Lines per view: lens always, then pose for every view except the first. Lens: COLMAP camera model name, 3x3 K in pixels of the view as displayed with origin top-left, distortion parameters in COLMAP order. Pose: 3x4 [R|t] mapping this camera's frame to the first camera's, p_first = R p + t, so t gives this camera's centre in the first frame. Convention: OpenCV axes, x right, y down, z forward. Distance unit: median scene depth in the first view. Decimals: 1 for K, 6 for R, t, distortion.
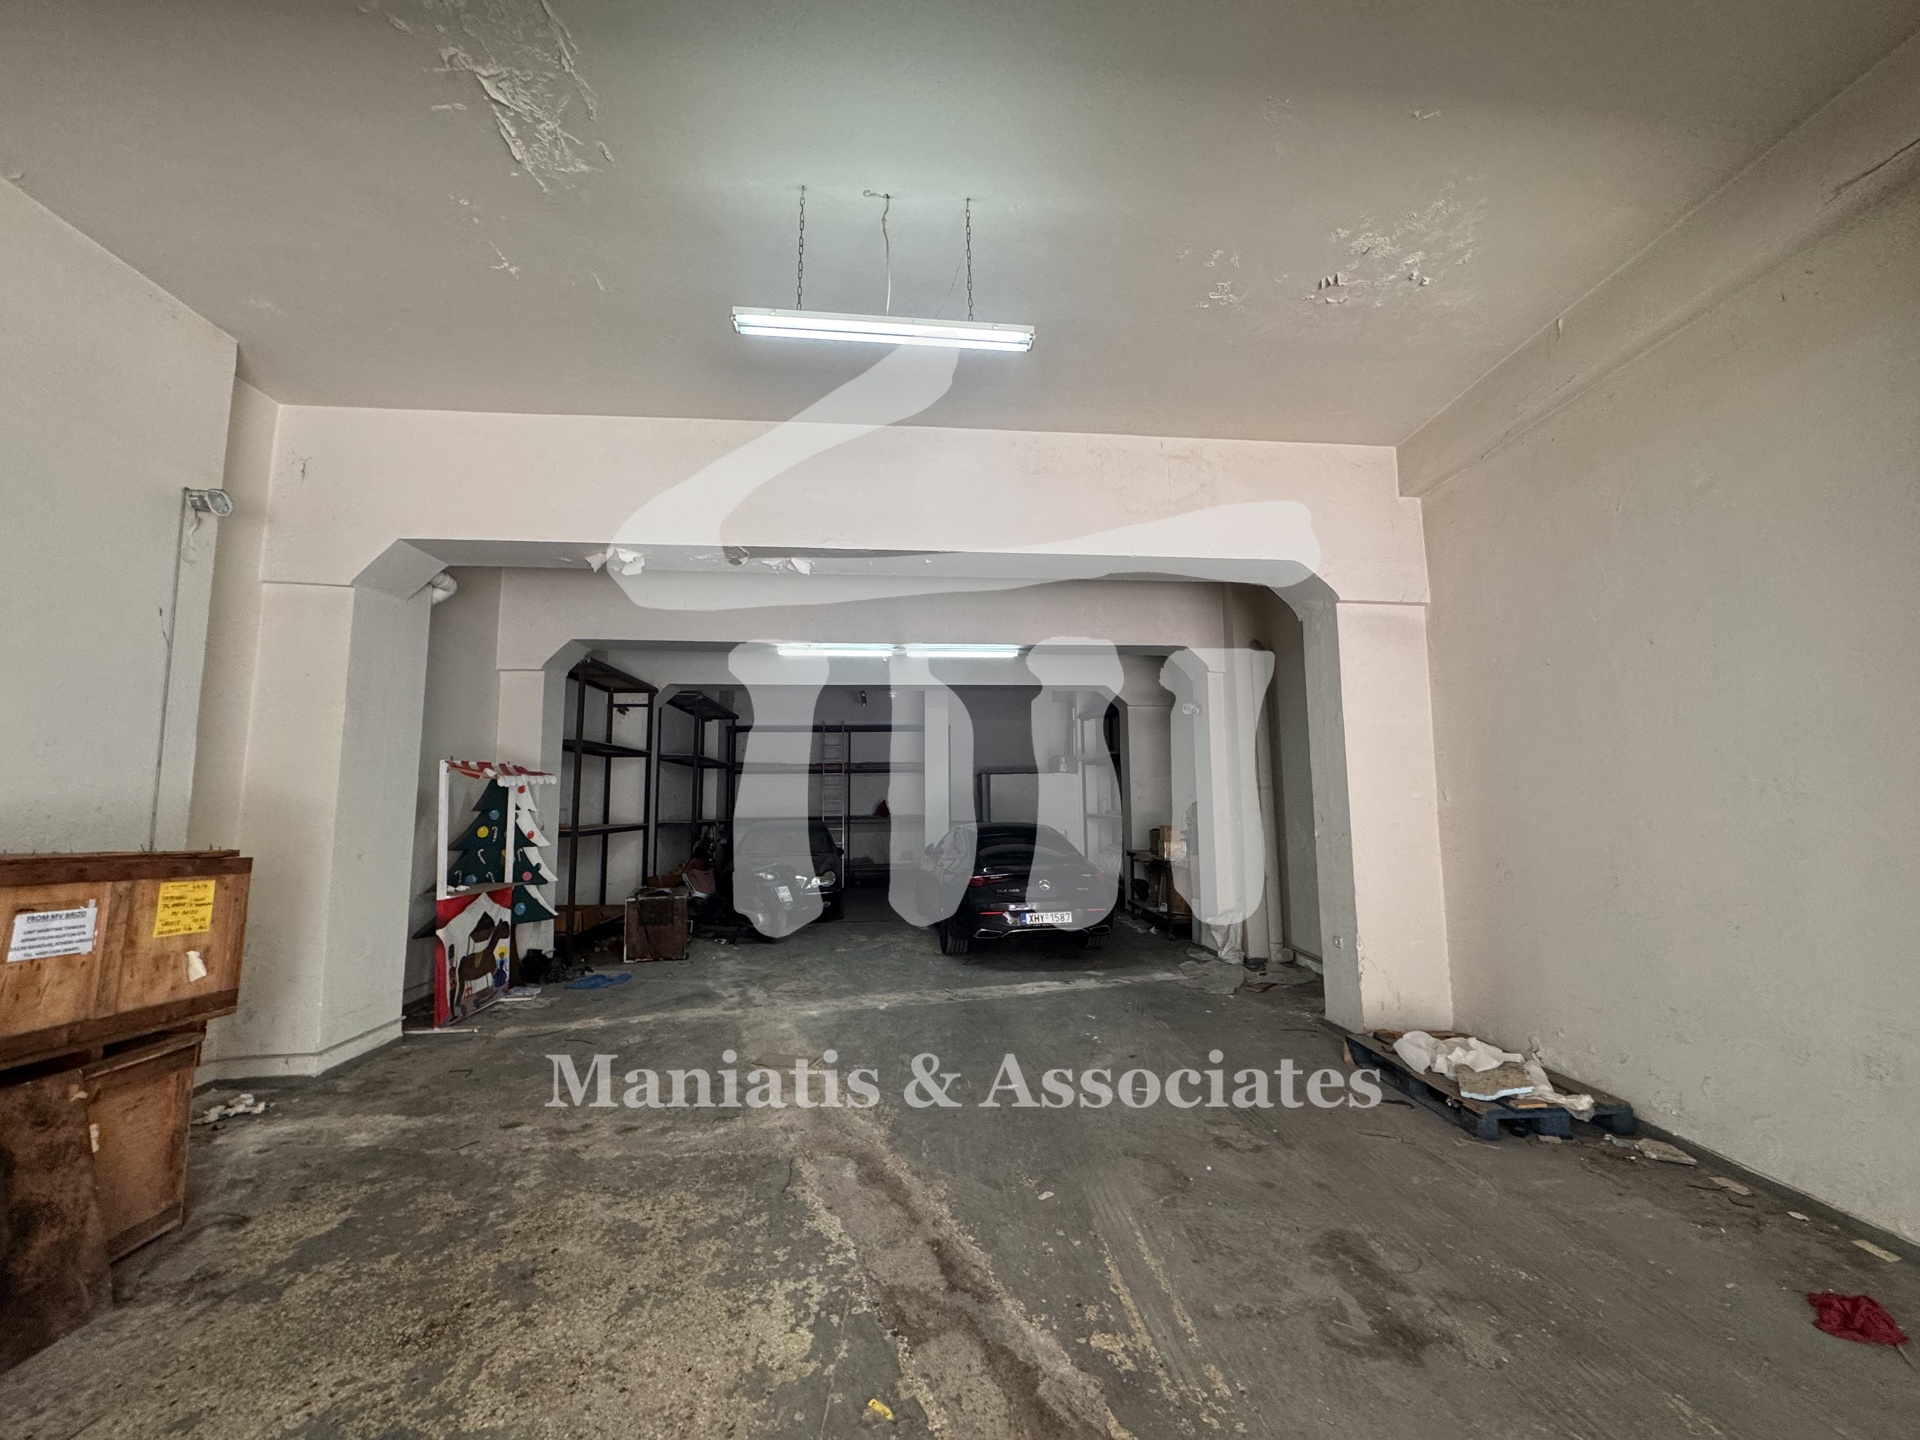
lens RADIAL K [[763.0, 0, 962.9], [0, 763.0, 720.5], [0, 0, 1]] dist [-0.002402, 0.000424]
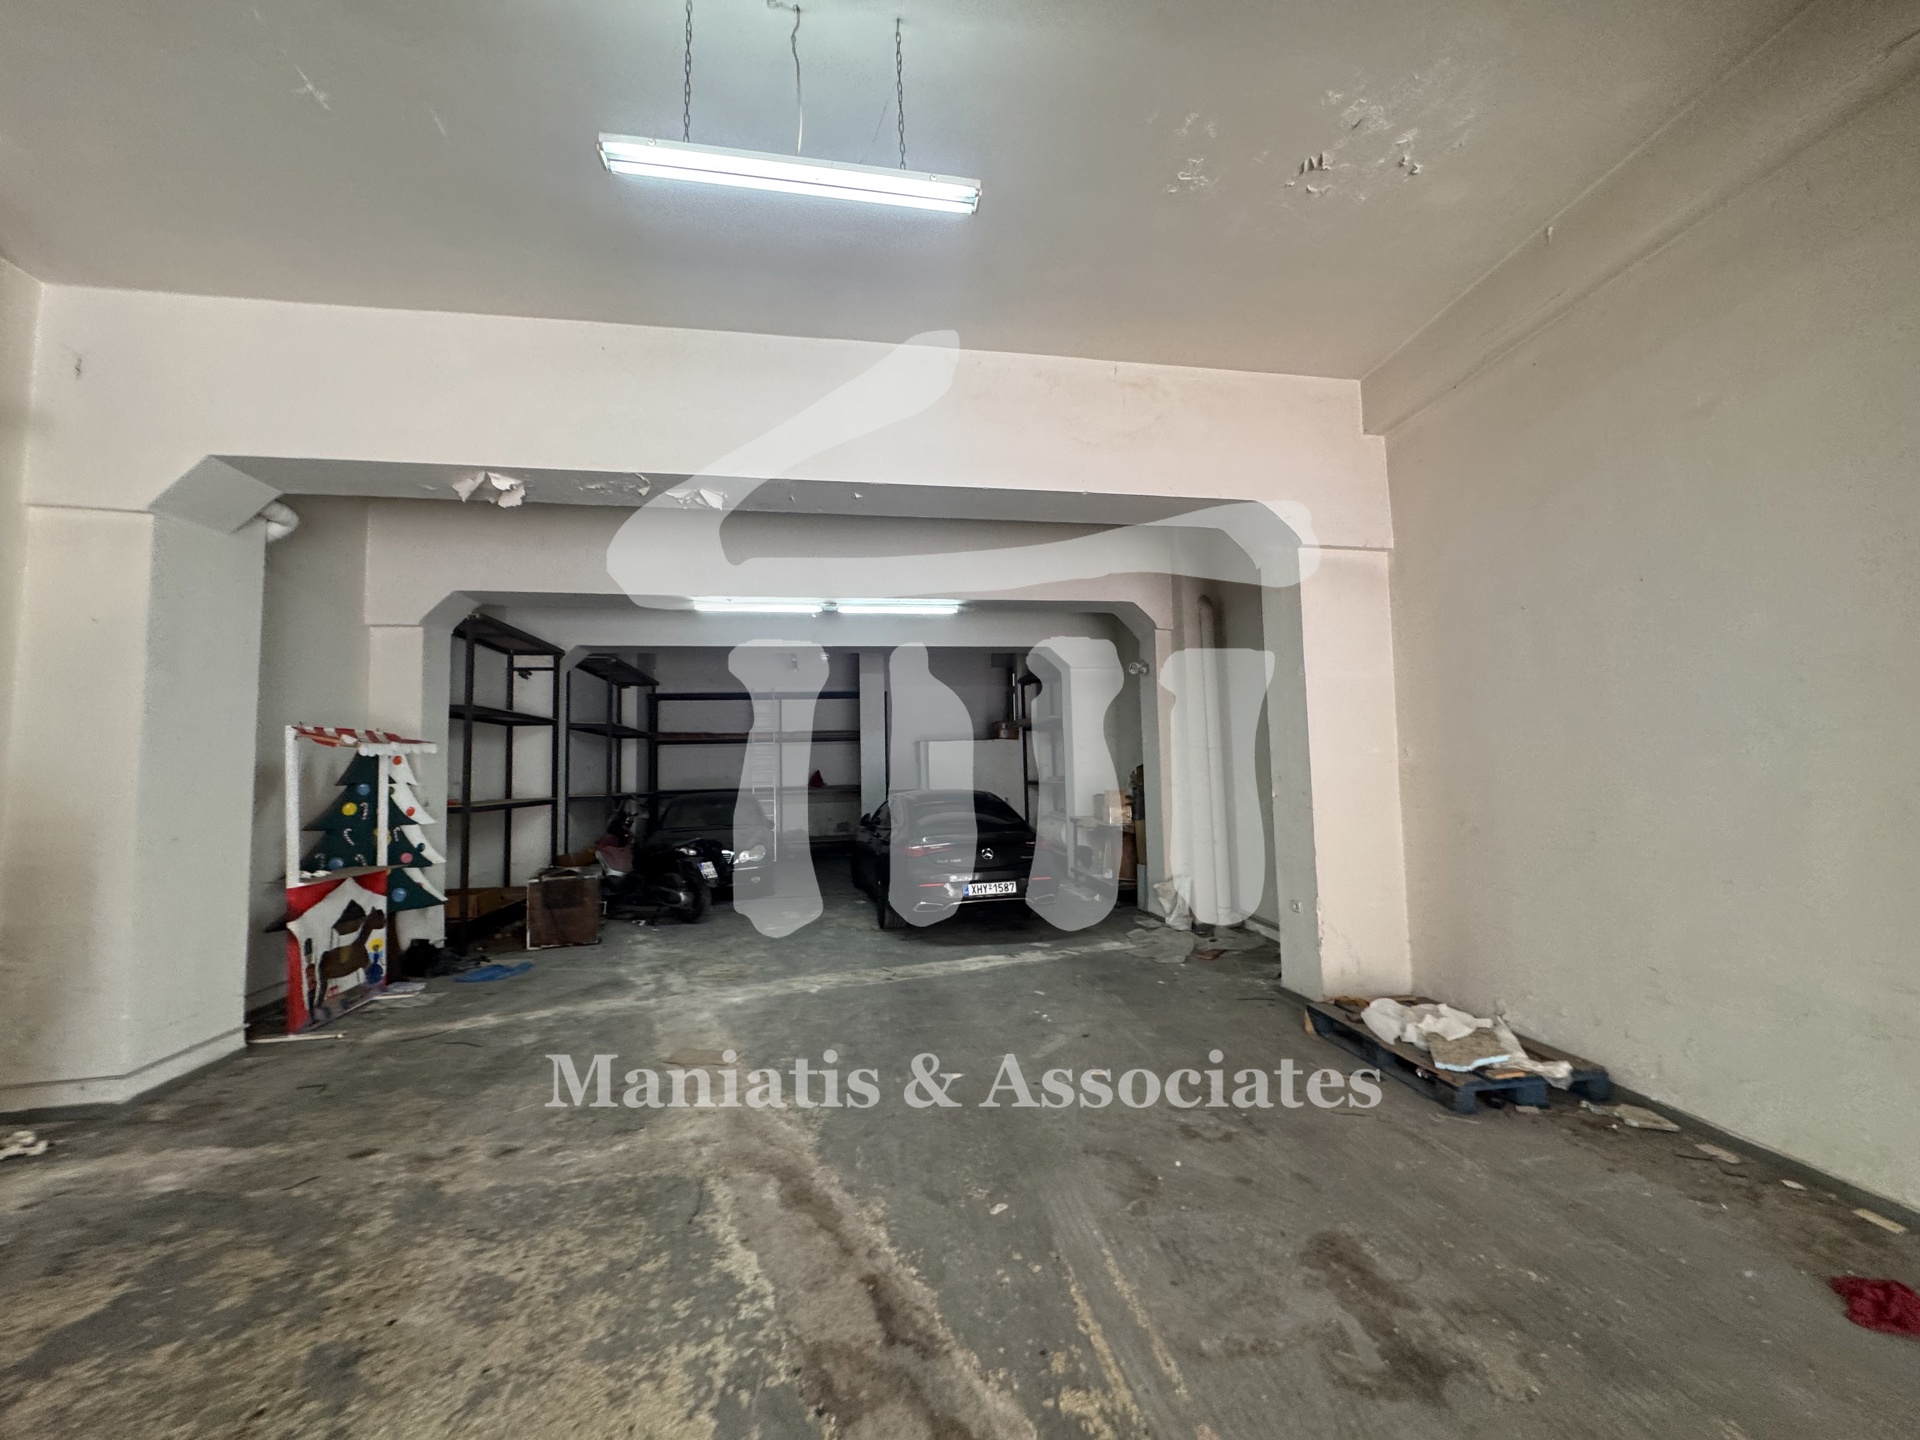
lens RADIAL K [[763.0, 0, 963.2], [0, 763.0, 720.2], [0, 0, 1]] dist [-0.002402, 0.000424]
pose [[0.996593, -0.009243, 0.081953, 0.001364], [0.006164, 0.999269, 0.037737, 0.019562], [-0.082242, -0.037103, 0.995922, 0.094099]]
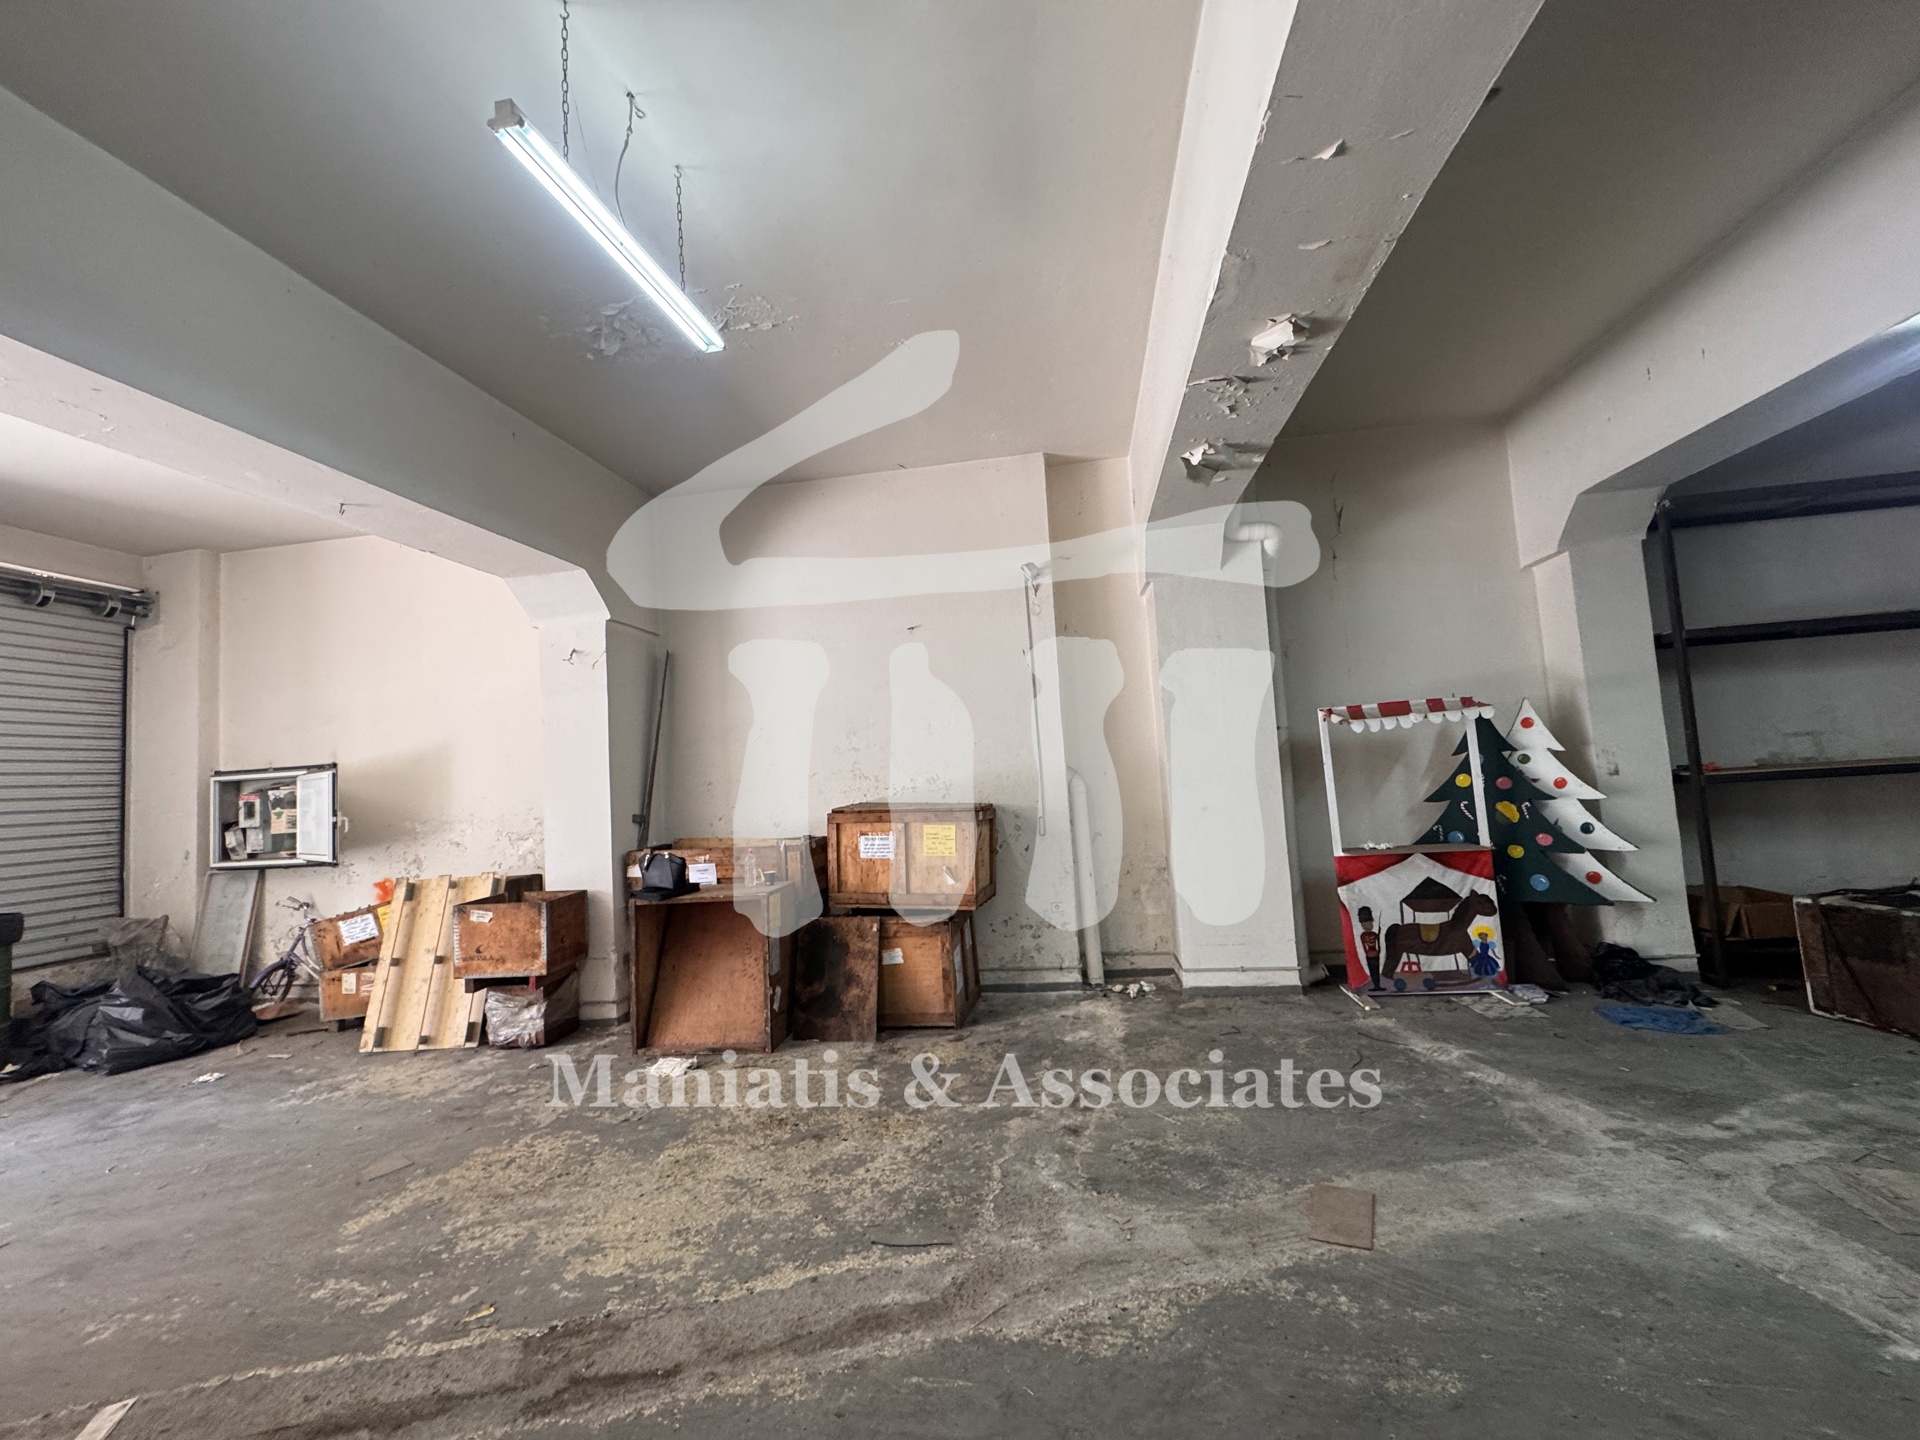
lens RADIAL K [[763.0, 0, 960.2], [0, 763.0, 720.9], [0, 0, 1]] dist [-0.002402, 0.000424]
pose [[-0.229631, -0.049650, -0.972010, 0.363595], [0.167076, 0.981862, -0.089624, 0.083229], [0.958830, -0.182980, -0.217171, 0.839546]]
